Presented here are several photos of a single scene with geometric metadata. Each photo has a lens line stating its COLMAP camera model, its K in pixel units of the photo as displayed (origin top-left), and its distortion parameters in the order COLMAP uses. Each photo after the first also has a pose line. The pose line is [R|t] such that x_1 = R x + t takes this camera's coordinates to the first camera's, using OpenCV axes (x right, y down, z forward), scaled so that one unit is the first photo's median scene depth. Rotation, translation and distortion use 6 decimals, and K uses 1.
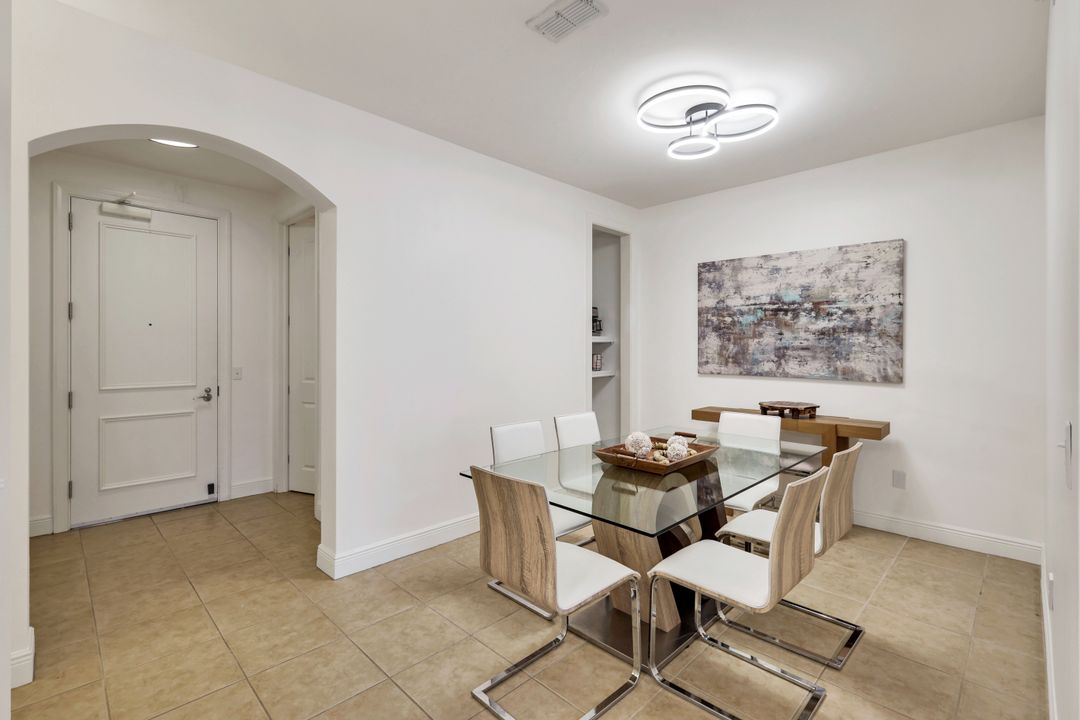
lens RADIAL K [[486.4, 0, 542.4], [0, 486.4, 352.1], [0, 0, 1]] dist [0.007708, -0.001298]
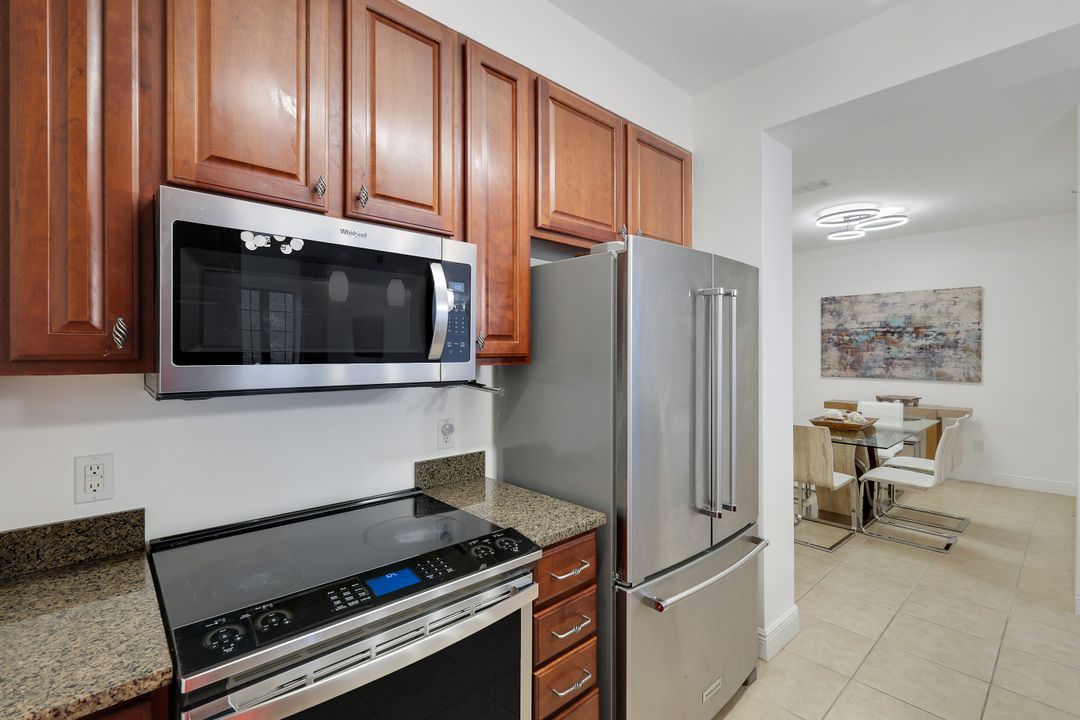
lens RADIAL K [[486.4, 0, 540.3], [0, 486.4, 355.6], [0, 0, 1]] dist [0.007708, -0.001298]
pose [[0.998822, -0.005326, -0.048229, -0.513298], [0.005254, 0.999985, -0.001632, -0.021280], [0.048237, 0.001377, 0.998835, -0.536885]]
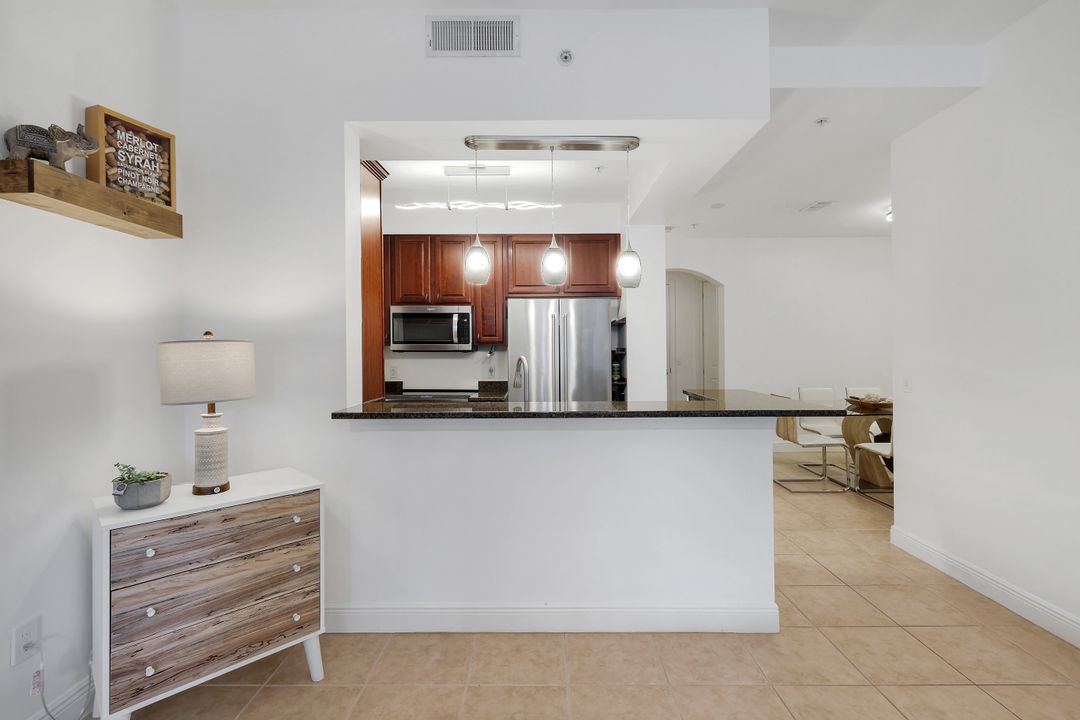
lens RADIAL K [[486.4, 0, 544.6], [0, 486.4, 350.5], [0, 0, 1]] dist [0.007708, -0.001298]
pose [[0.701839, -0.000873, -0.712335, 0.458068], [0.001559, 0.999999, 0.000310, -0.000086], [0.712334, -0.001328, 0.701839, -0.882911]]
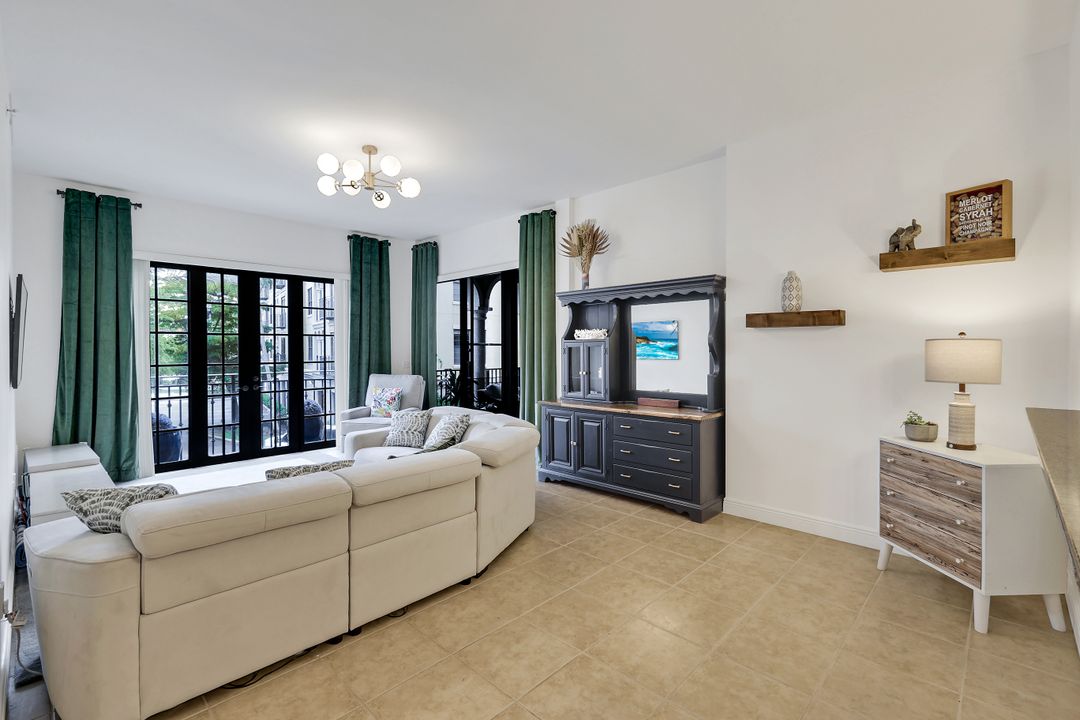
lens RADIAL K [[486.4, 0, 535.6], [0, 486.4, 349.3], [0, 0, 1]] dist [0.007708, -0.001298]
pose [[-0.999820, 0.005907, -0.018042, 0.474606], [0.005741, 0.999941, 0.009228, -0.006169], [0.018096, 0.009123, -0.999795, -0.050950]]
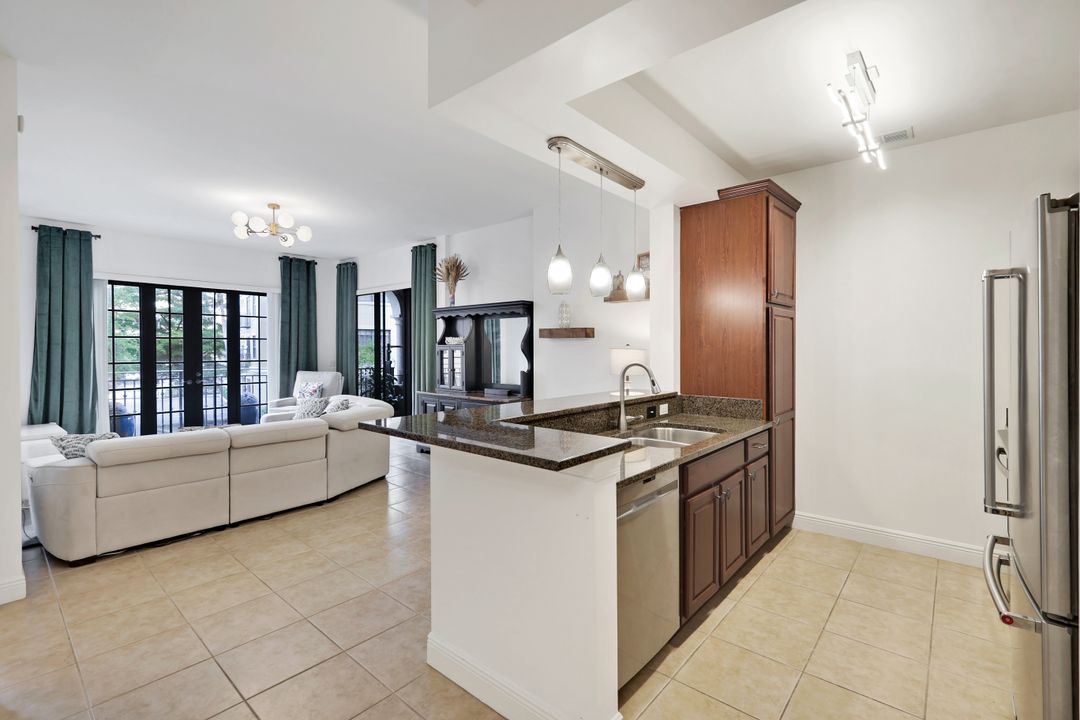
lens RADIAL K [[486.4, 0, 538.5], [0, 486.4, 351.0], [0, 0, 1]] dist [0.007708, -0.001298]
pose [[-0.997807, 0.001375, -0.066175, 0.118671], [0.000519, 0.999916, 0.012951, -0.019423], [0.066187, 0.012888, -0.997724, 0.393011]]
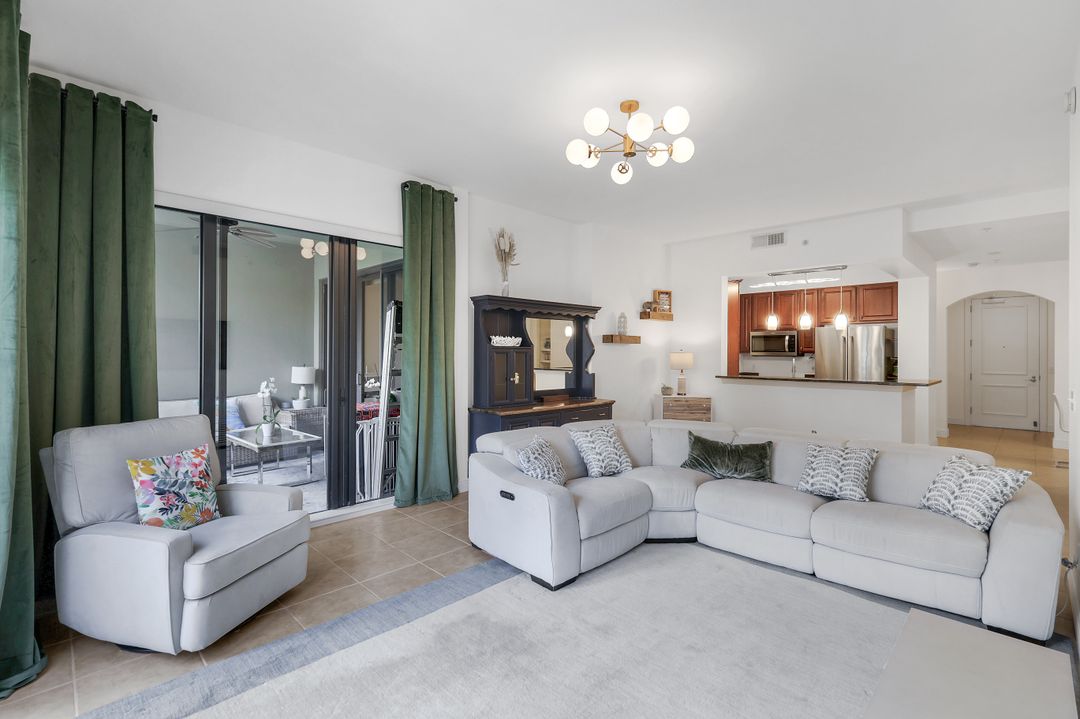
lens RADIAL K [[486.4, 0, 540.9], [0, 486.4, 348.2], [0, 0, 1]] dist [0.007708, -0.001298]
pose [[-0.008824, -0.005958, -0.999943, 1.681635], [-0.012331, 0.999907, -0.005849, -0.008502], [0.999885, 0.012278, -0.008897, -1.289830]]
